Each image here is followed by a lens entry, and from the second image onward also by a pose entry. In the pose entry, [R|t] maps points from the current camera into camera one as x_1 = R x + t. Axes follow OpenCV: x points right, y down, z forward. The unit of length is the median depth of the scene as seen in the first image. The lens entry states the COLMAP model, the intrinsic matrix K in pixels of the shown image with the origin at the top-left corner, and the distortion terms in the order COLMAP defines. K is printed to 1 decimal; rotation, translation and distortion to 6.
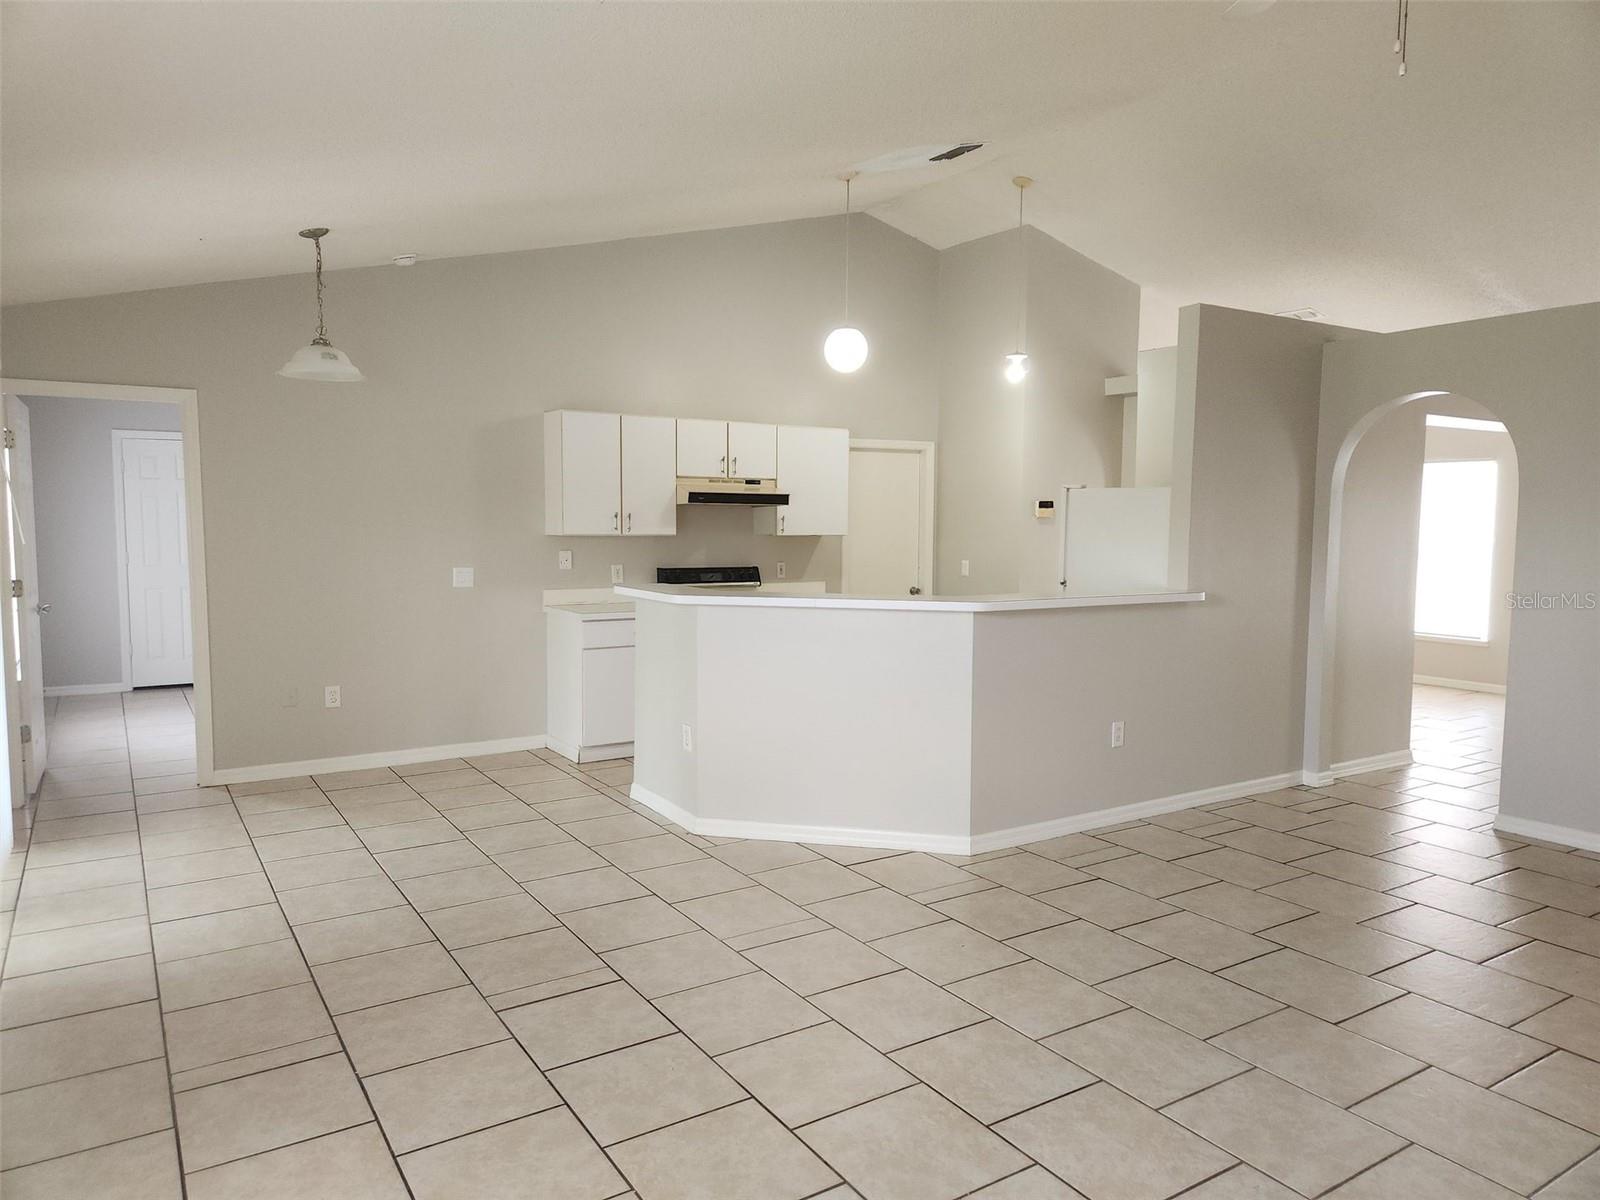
lens RADIAL K [[1065.2, 0, 798.3], [0, 1065.2, 593.5], [0, 0, 1]] dist [0.048237, -0.019587]
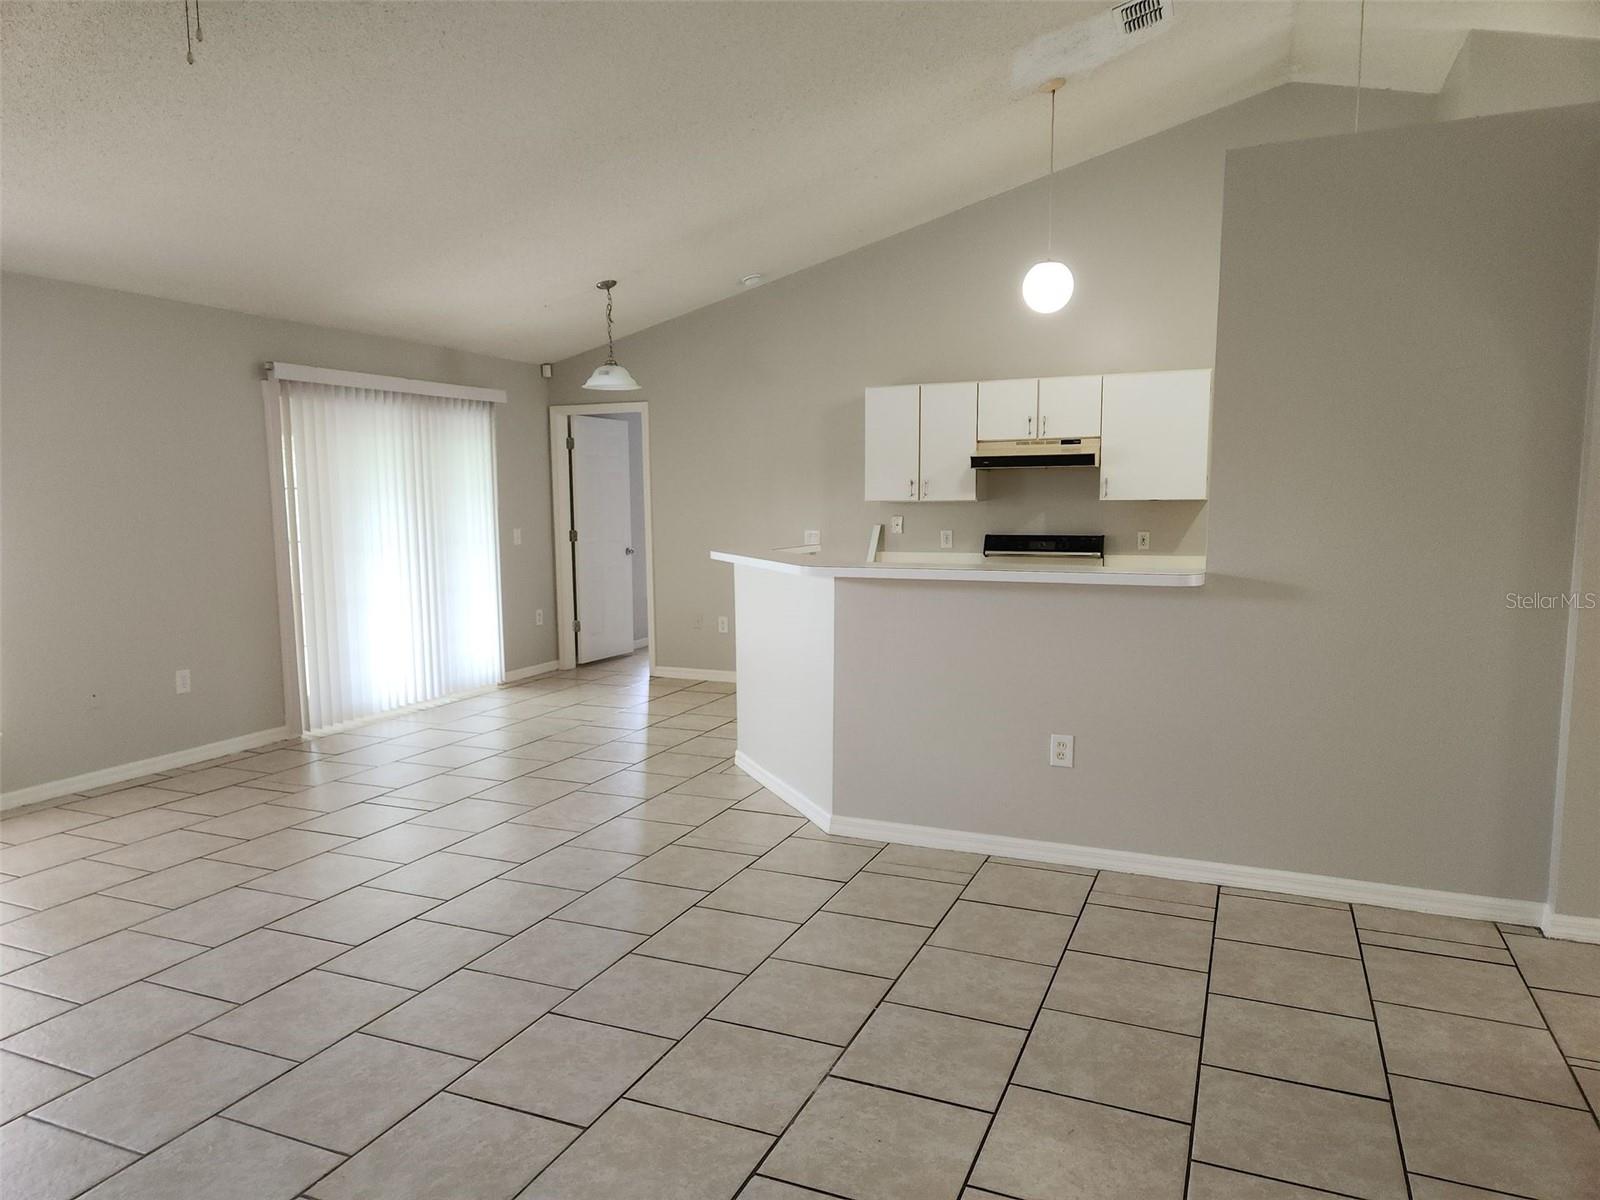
lens RADIAL K [[1065.2, 0, 789.4], [0, 1065.2, 610.3], [0, 0, 1]] dist [0.048237, -0.019587]
pose [[0.550860, 0.077247, -0.831015, 0.627215], [-0.046680, 0.997001, 0.061733, -0.006430], [0.833291, 0.004785, 0.552814, 0.307282]]
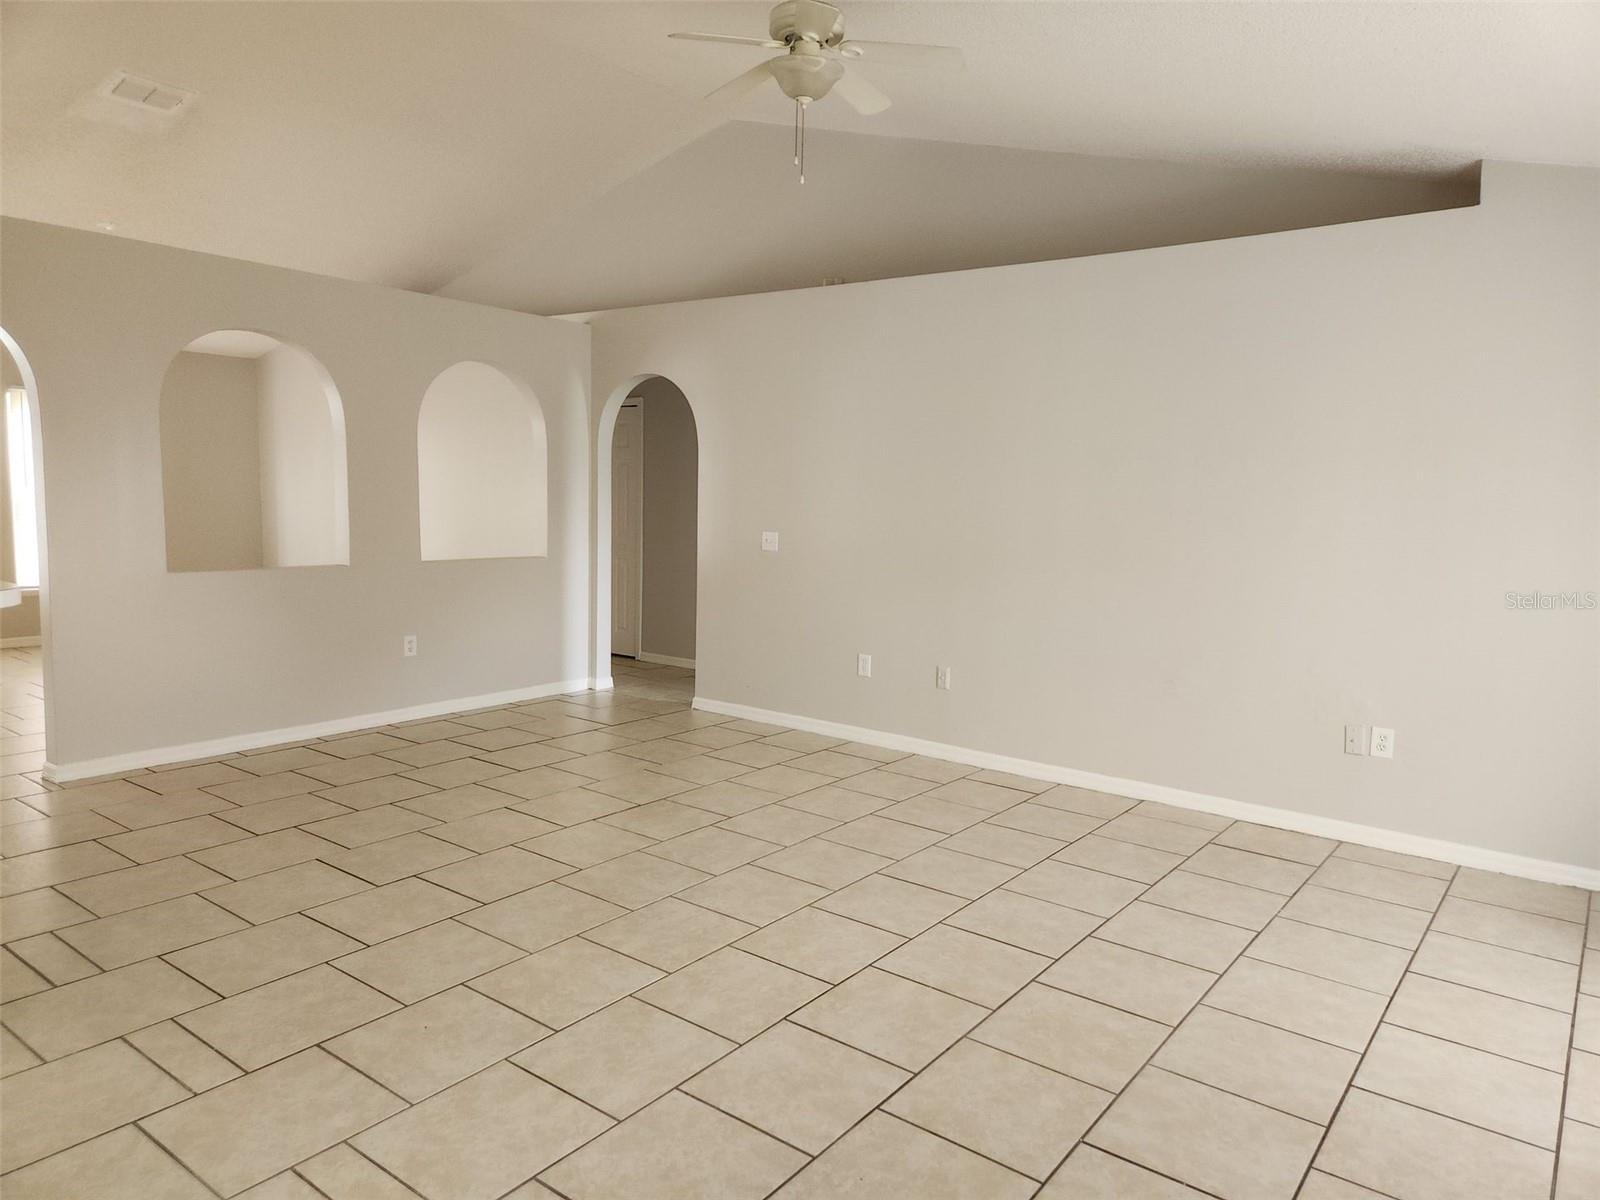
lens RADIAL K [[1065.2, 0, 809.1], [0, 1065.2, 600.5], [0, 0, 1]] dist [0.048237, -0.019587]
pose [[-0.344474, -0.115977, 0.931604, -0.323246], [0.044802, 0.989178, 0.139711, -0.029617], [-0.937726, 0.089864, -0.335550, 0.529734]]
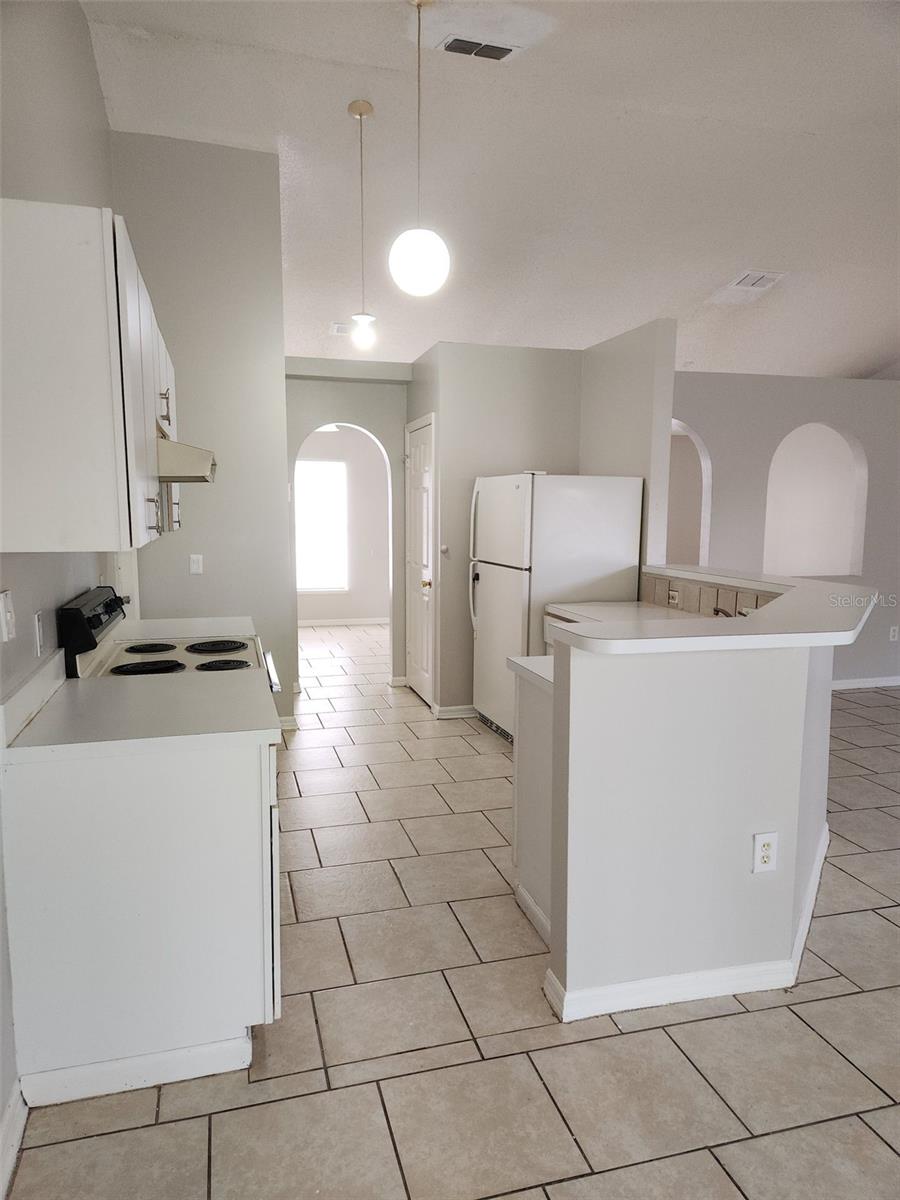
lens RADIAL K [[798.9, 0, 445.1], [0, 798.9, 605.0], [0, 0, 1]] dist [0.048237, -0.019587]
pose [[0.296105, -0.123048, 0.947196, -0.436570], [0.067615, 0.991880, 0.107716, -0.054315], [-0.952759, 0.032149, 0.302021, 0.754940]]
